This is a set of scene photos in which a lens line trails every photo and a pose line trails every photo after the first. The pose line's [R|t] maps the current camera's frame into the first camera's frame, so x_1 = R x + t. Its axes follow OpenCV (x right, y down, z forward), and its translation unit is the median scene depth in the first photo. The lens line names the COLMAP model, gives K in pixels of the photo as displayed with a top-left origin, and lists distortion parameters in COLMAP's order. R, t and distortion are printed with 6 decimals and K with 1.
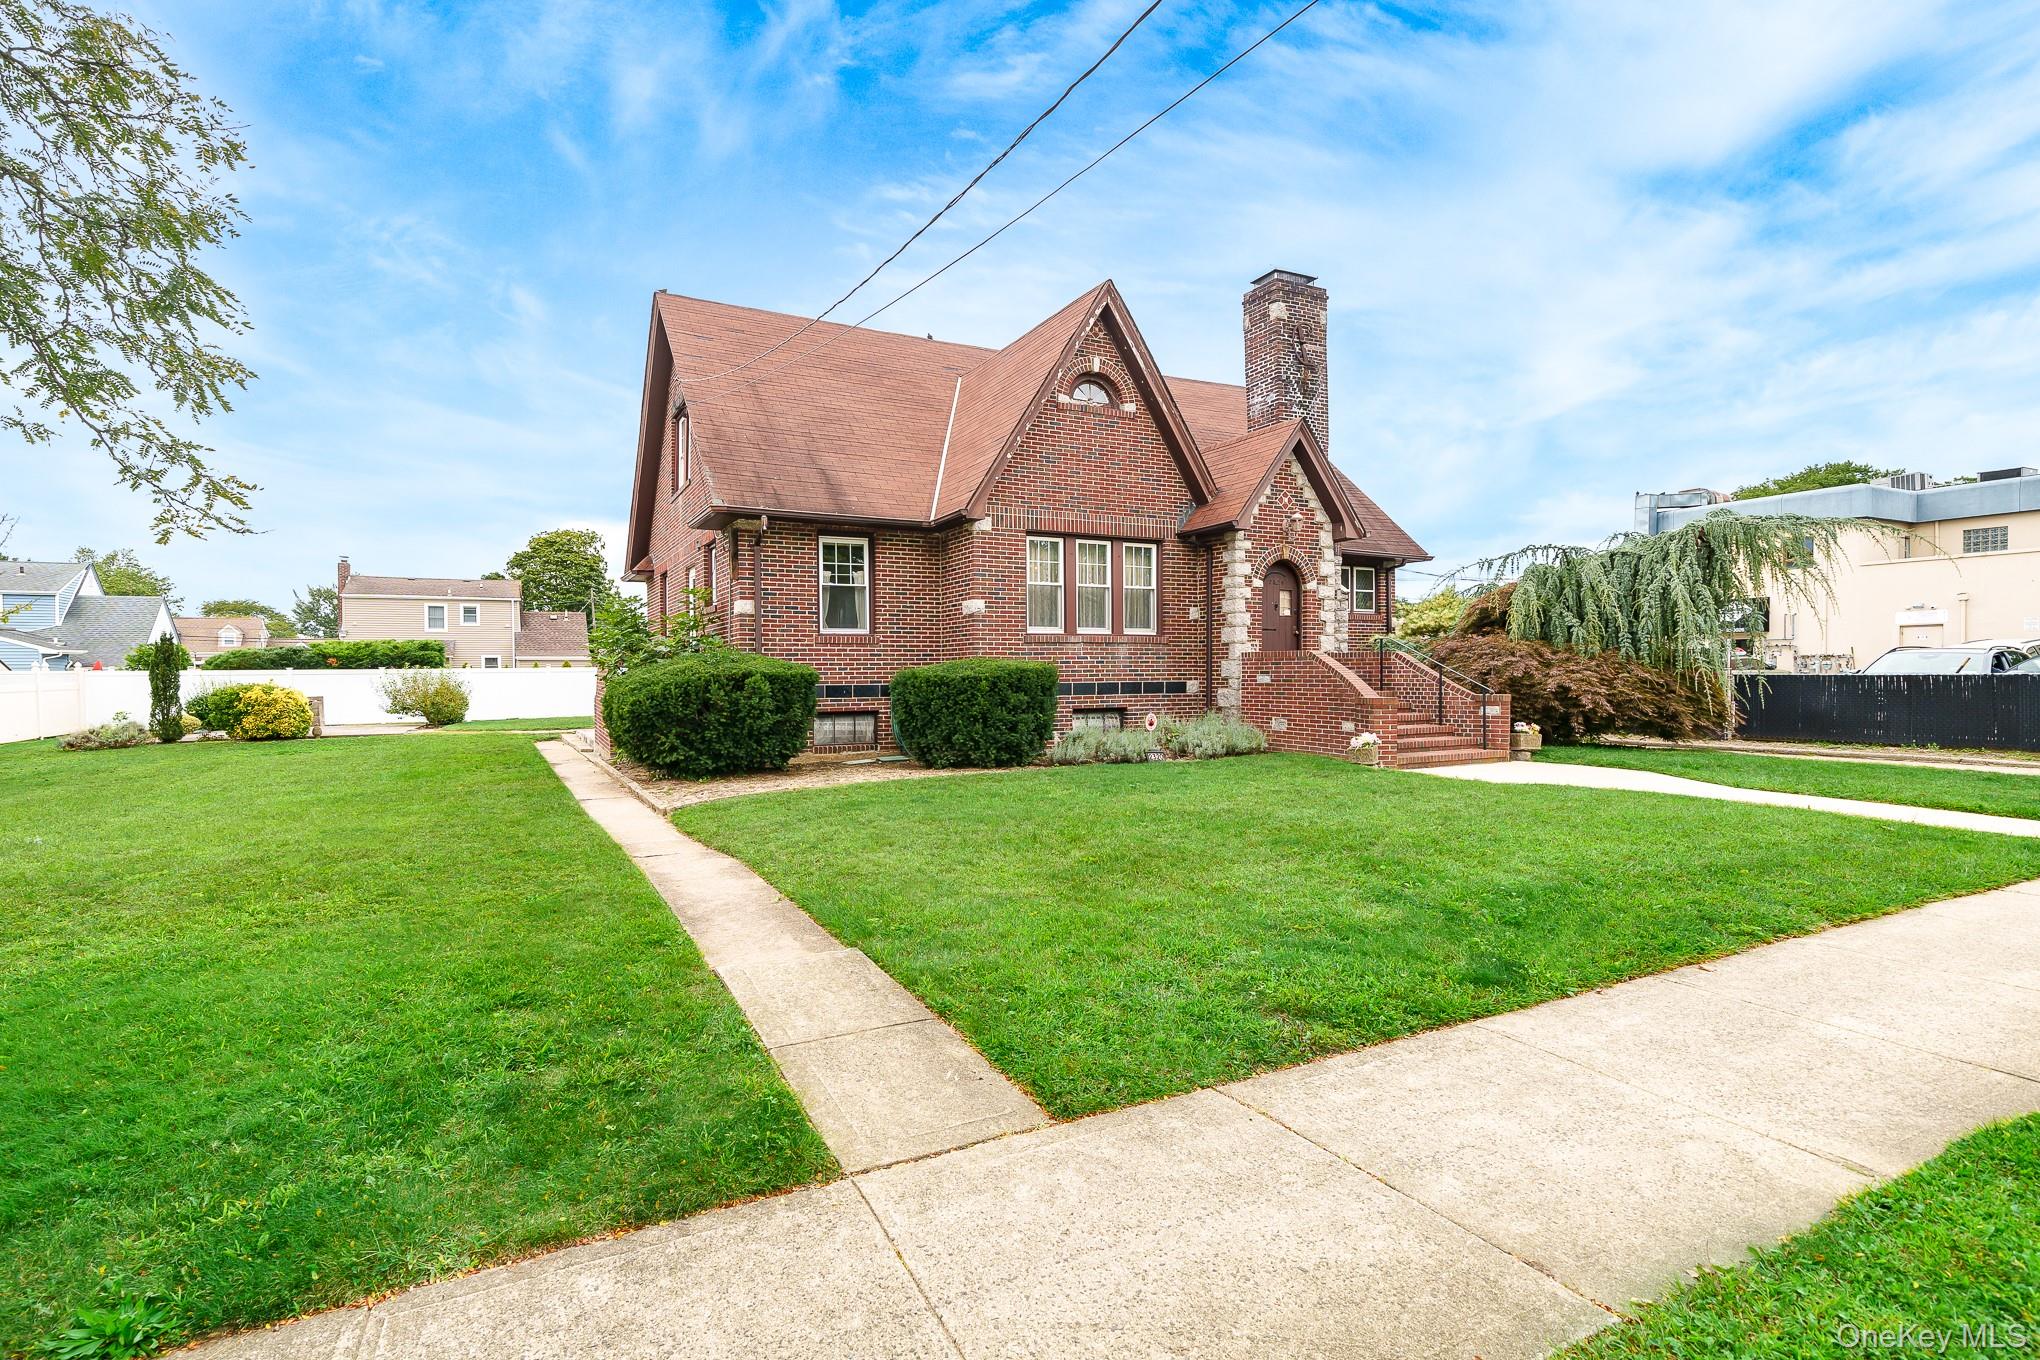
lens RADIAL K [[864.2, 0, 1020.0], [0, 864.2, 697.1], [0, 0, 1]] dist [-0.009828, -0.000130]
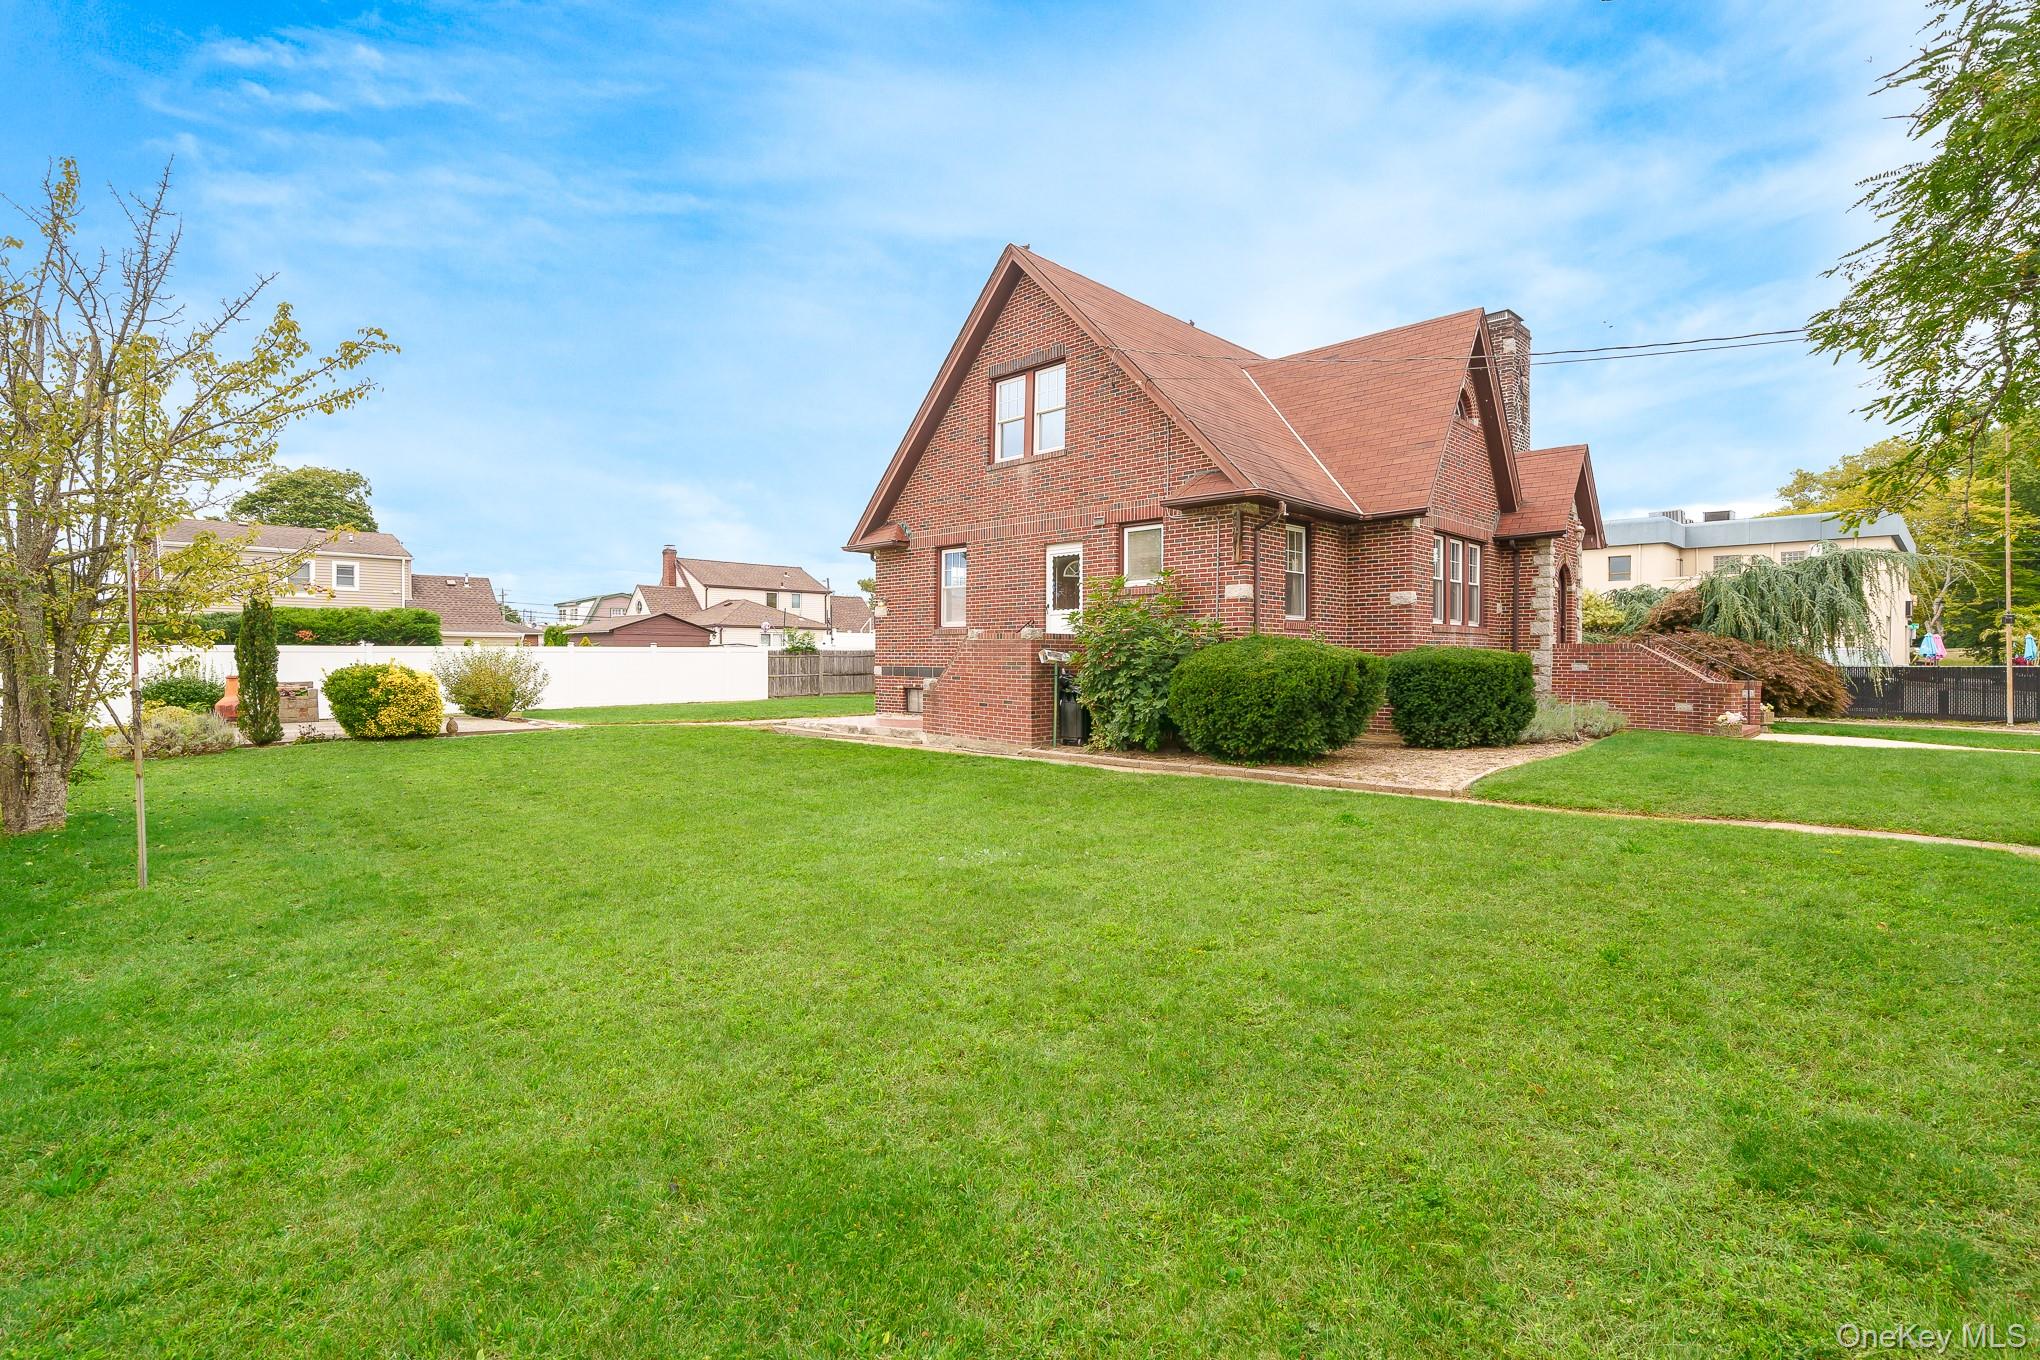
lens RADIAL K [[905.4, 0, 1020.0], [0, 905.4, 680.0], [0, 0, 1]] dist [-0.001681, -0.000229]
pose [[0.944709, 0.001793, 0.327906, -0.789385], [-0.000382, 0.999990, -0.004369, 0.001953], [-0.327910, 0.004002, 0.944700, 0.089780]]
